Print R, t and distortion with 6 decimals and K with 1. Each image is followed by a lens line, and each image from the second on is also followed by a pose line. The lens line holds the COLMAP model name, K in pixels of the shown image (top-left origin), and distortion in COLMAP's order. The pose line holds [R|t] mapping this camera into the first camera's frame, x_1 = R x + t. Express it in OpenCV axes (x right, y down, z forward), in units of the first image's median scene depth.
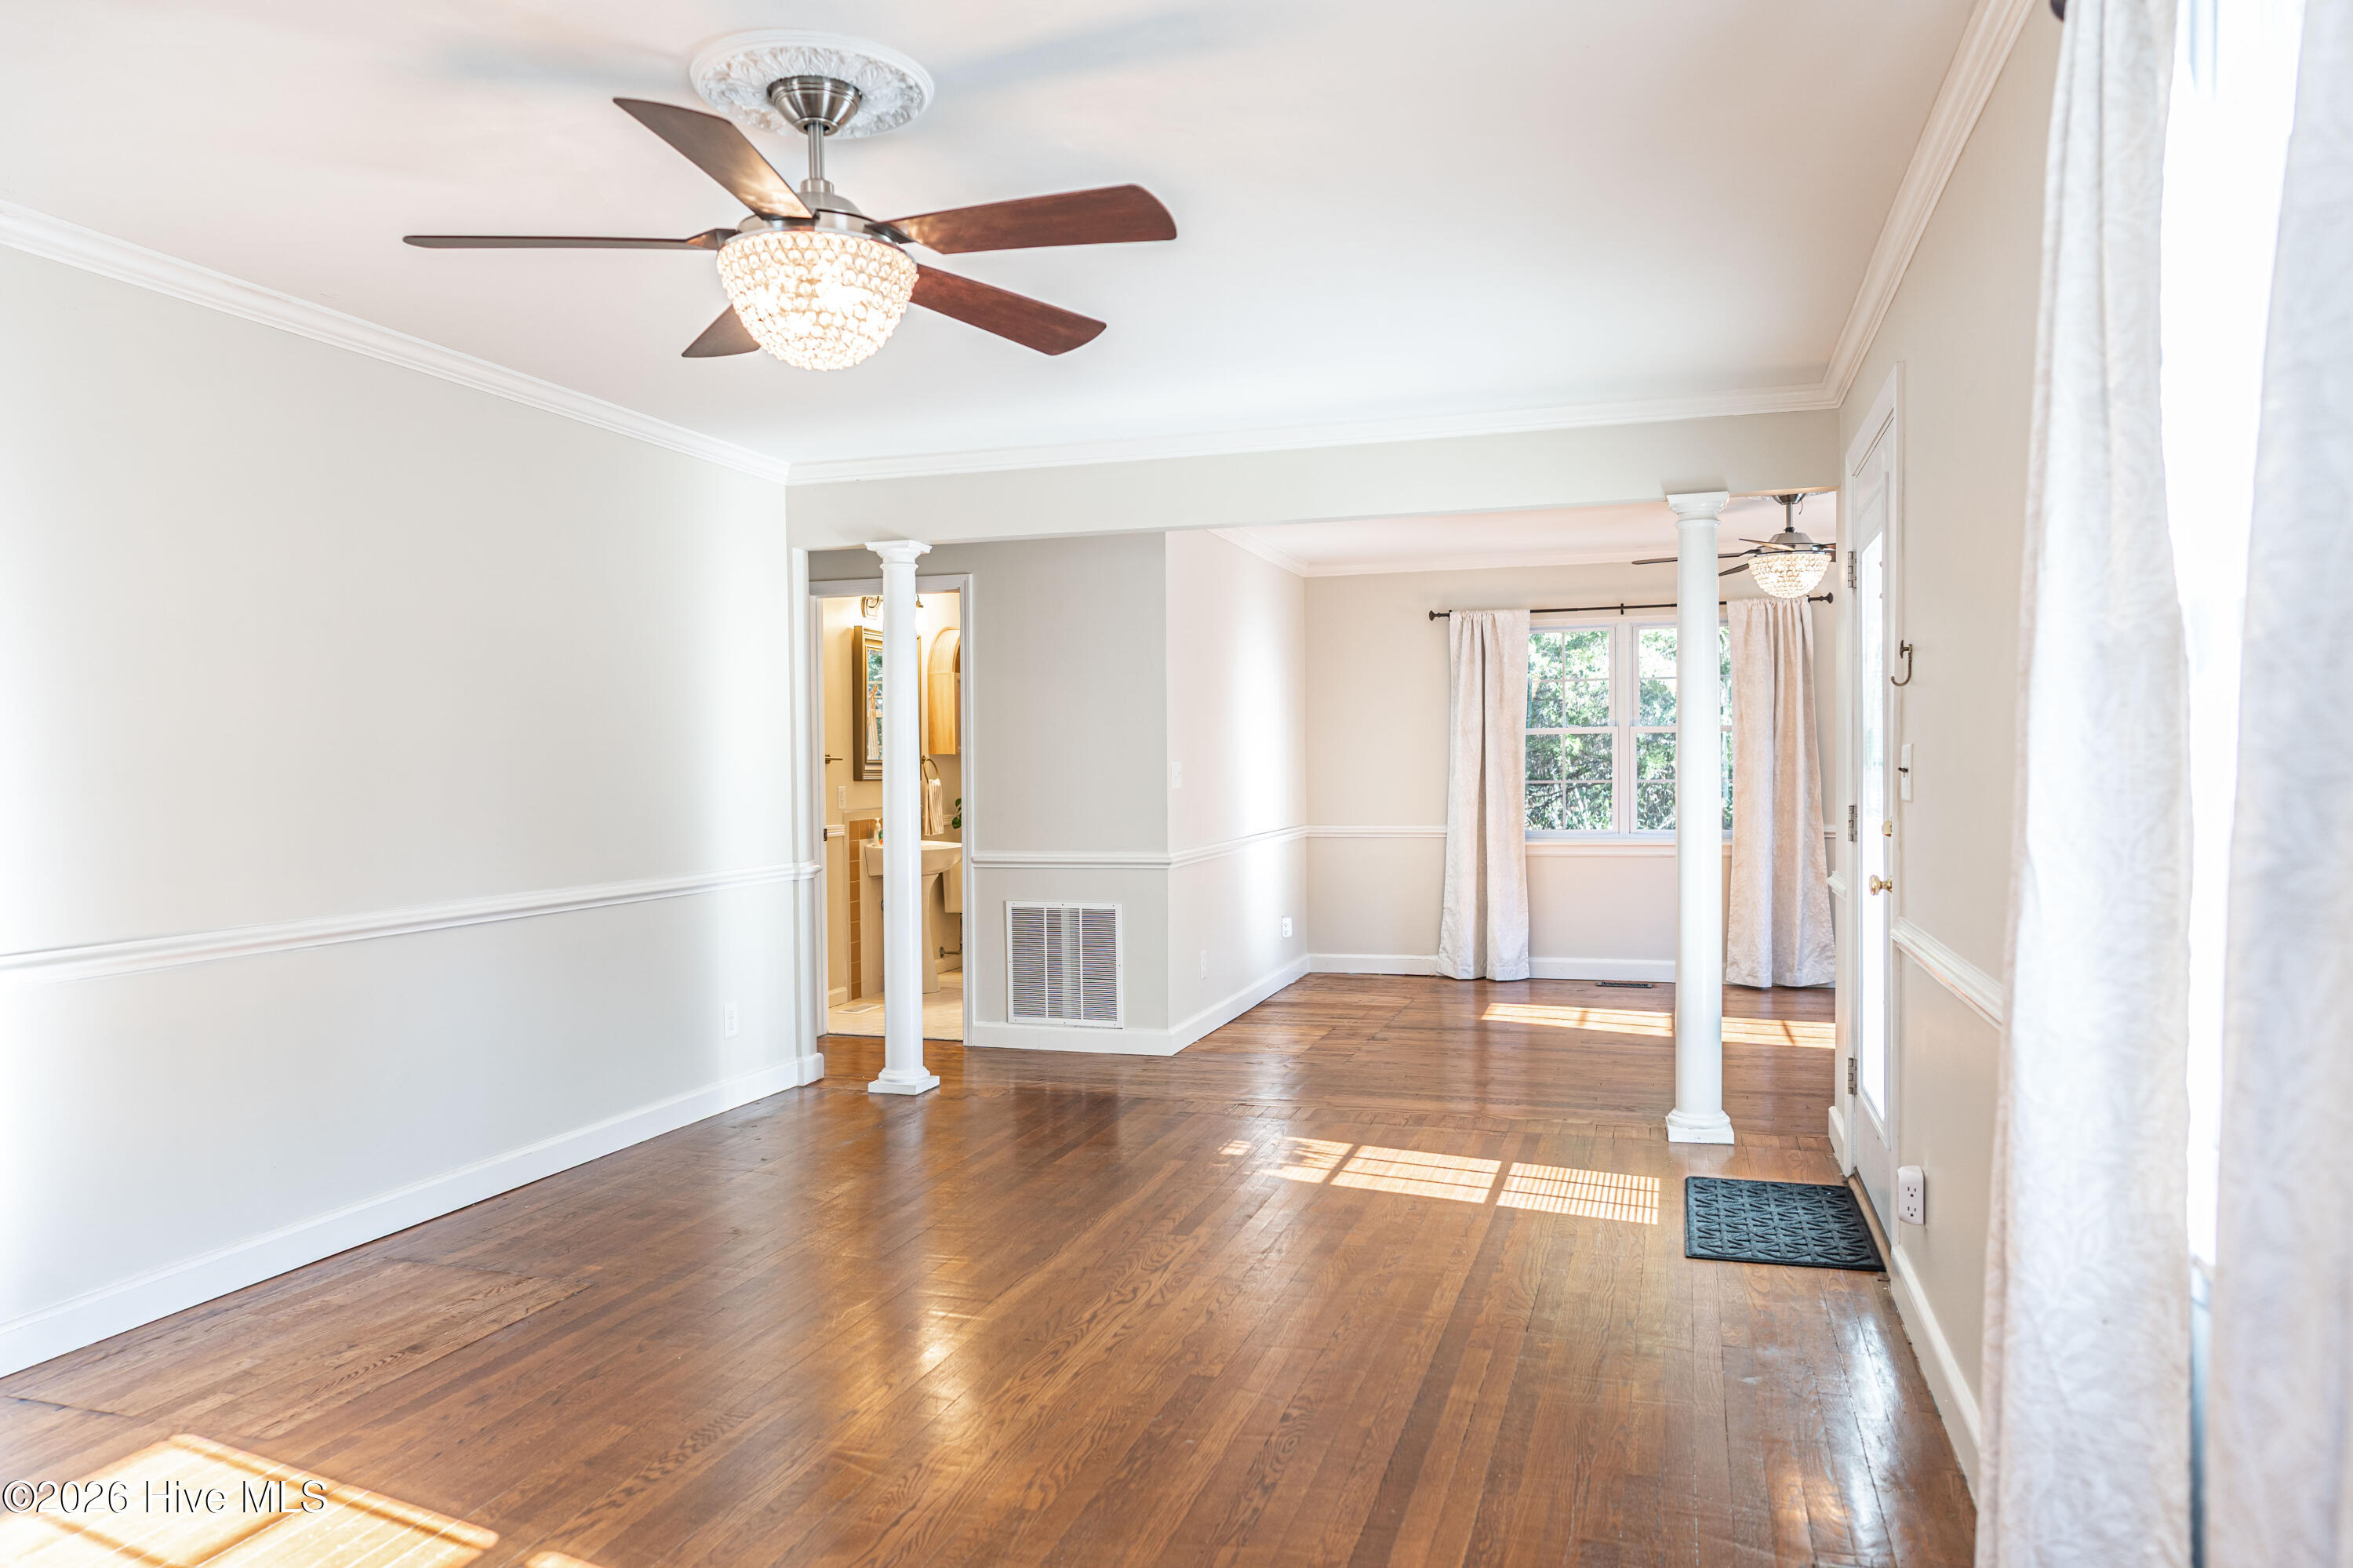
lens RADIAL K [[1577.3, 0, 1176.3], [0, 1577.3, 810.3], [0, 0, 1]] dist [0.000966, -0.000058]
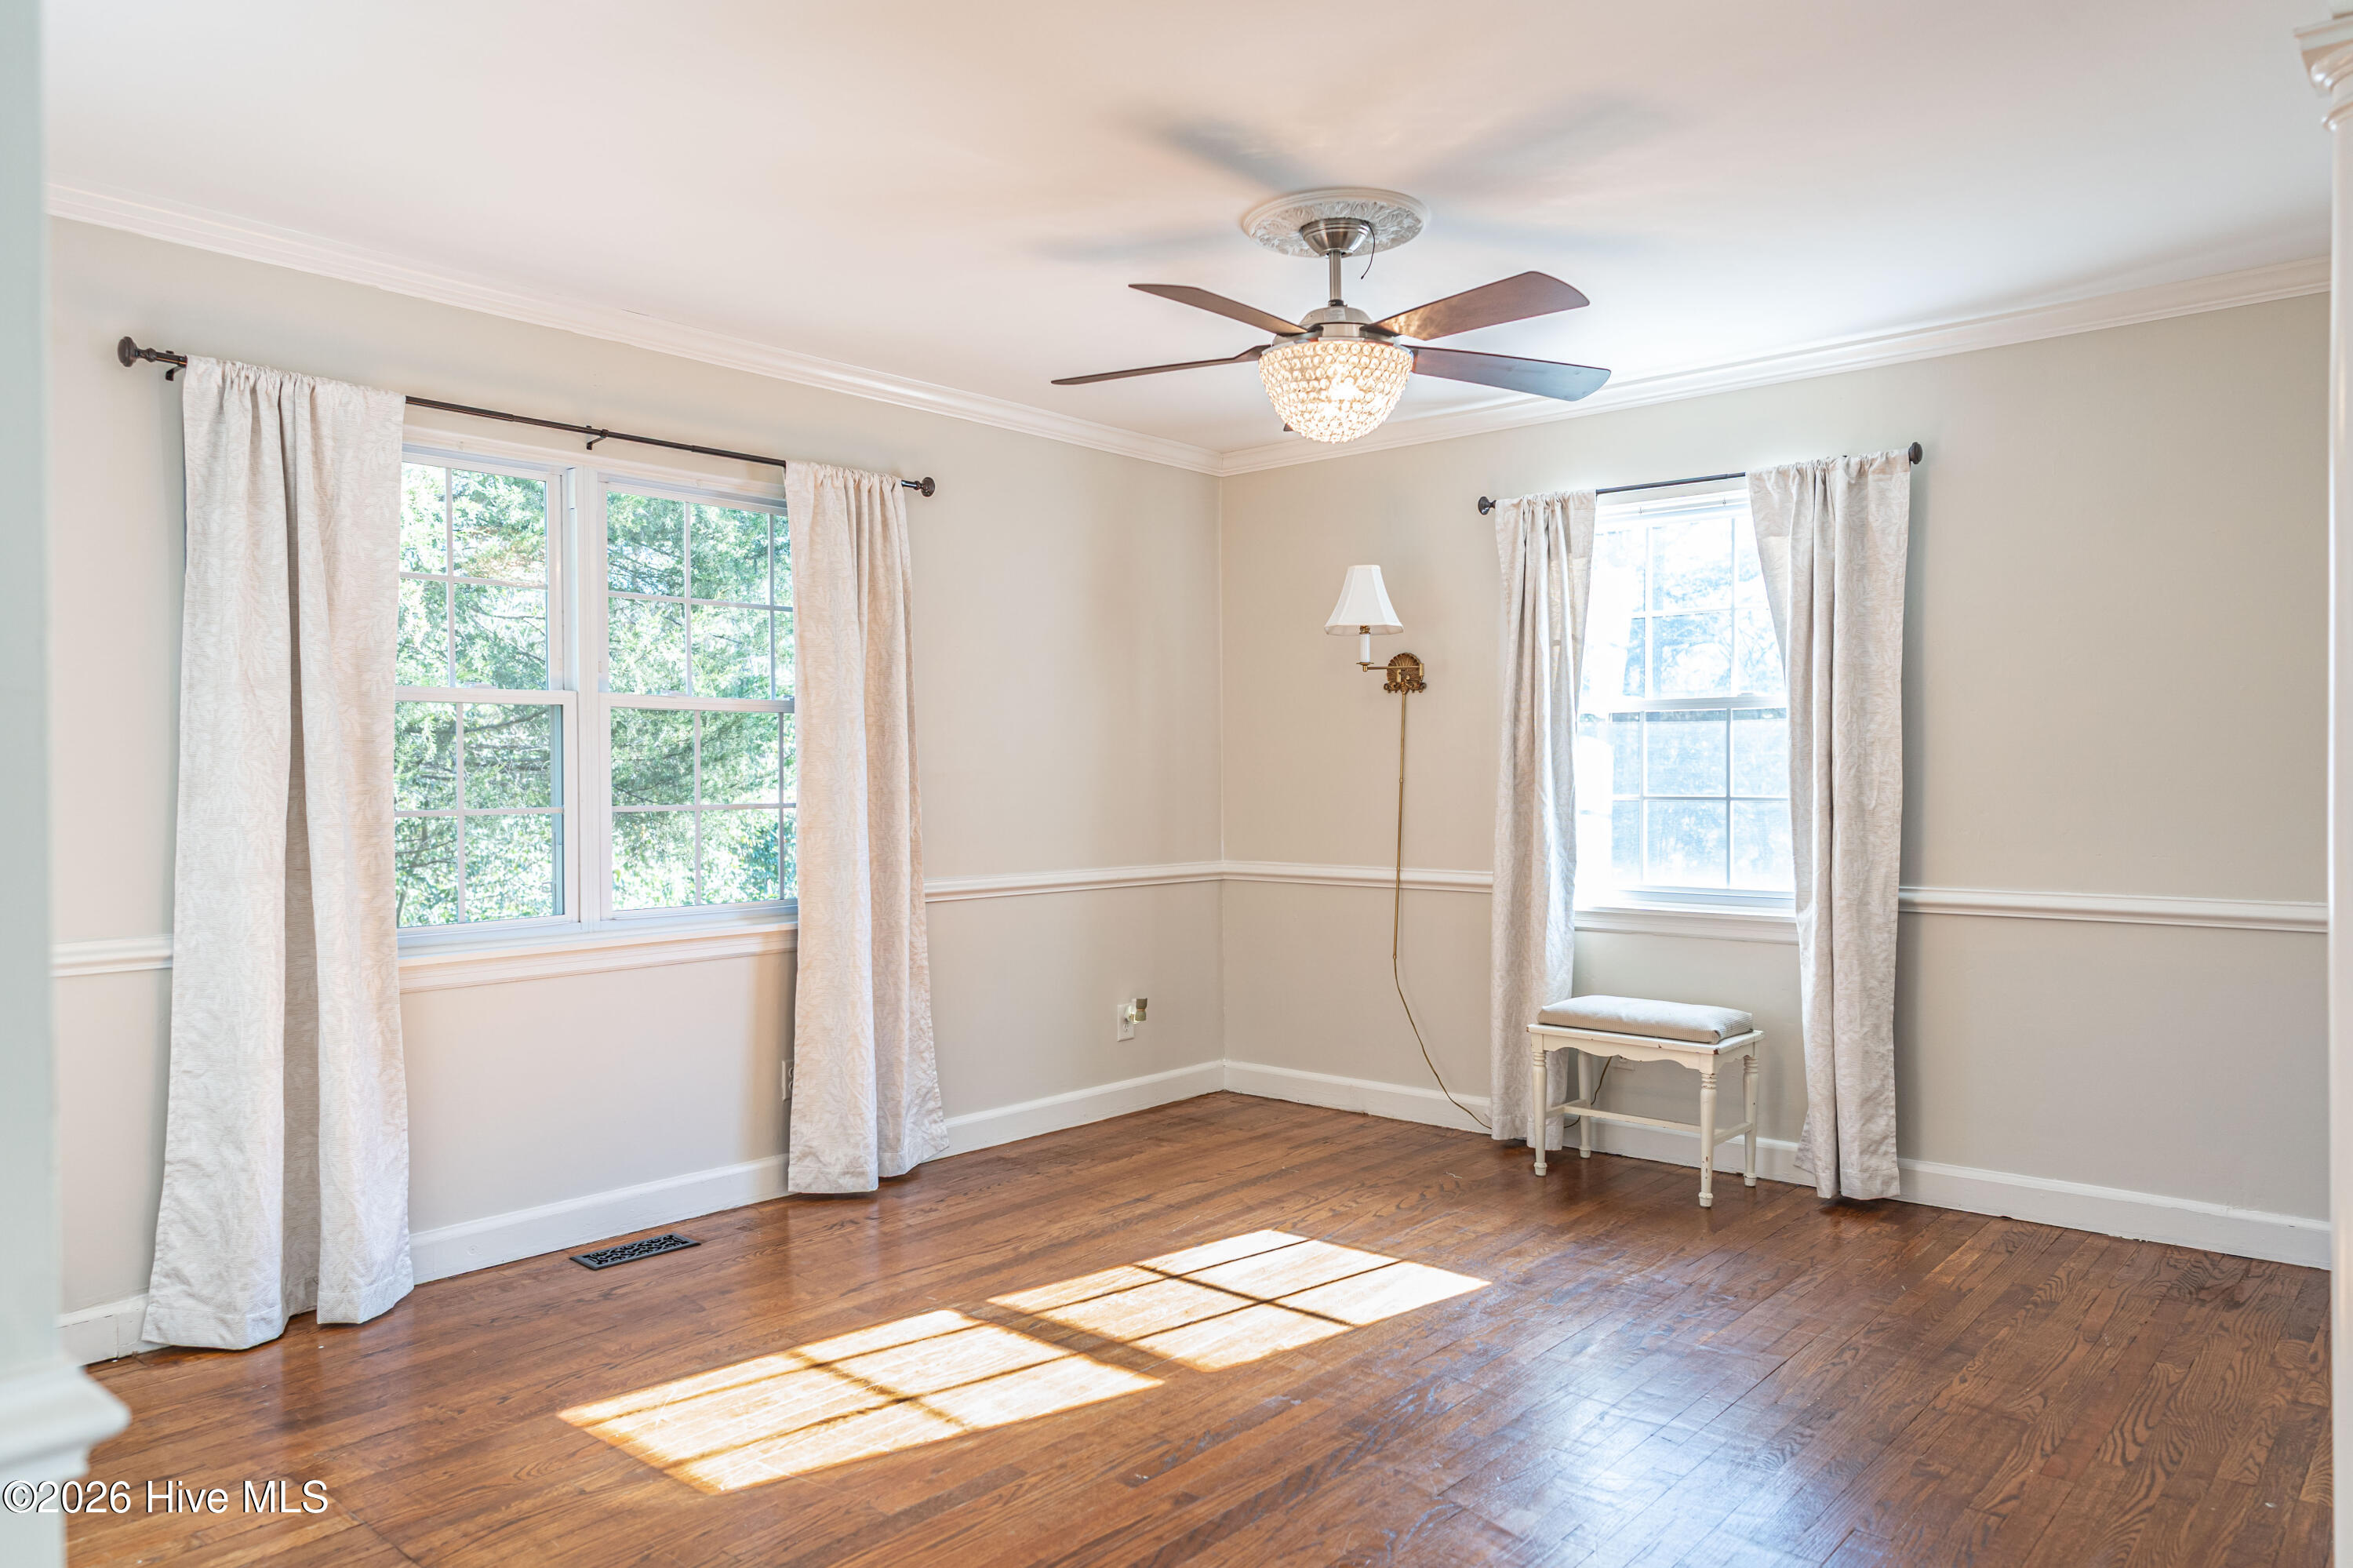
lens RADIAL K [[1577.3, 0, 1176.3], [0, 1577.3, 810.3], [0, 0, 1]] dist [0.000966, -0.000058]
pose [[0.397499, -0.012275, 0.917521, -0.073007], [0.028219, 0.999601, 0.001148, -0.013752], [-0.917169, 0.025435, 0.397687, 0.651959]]
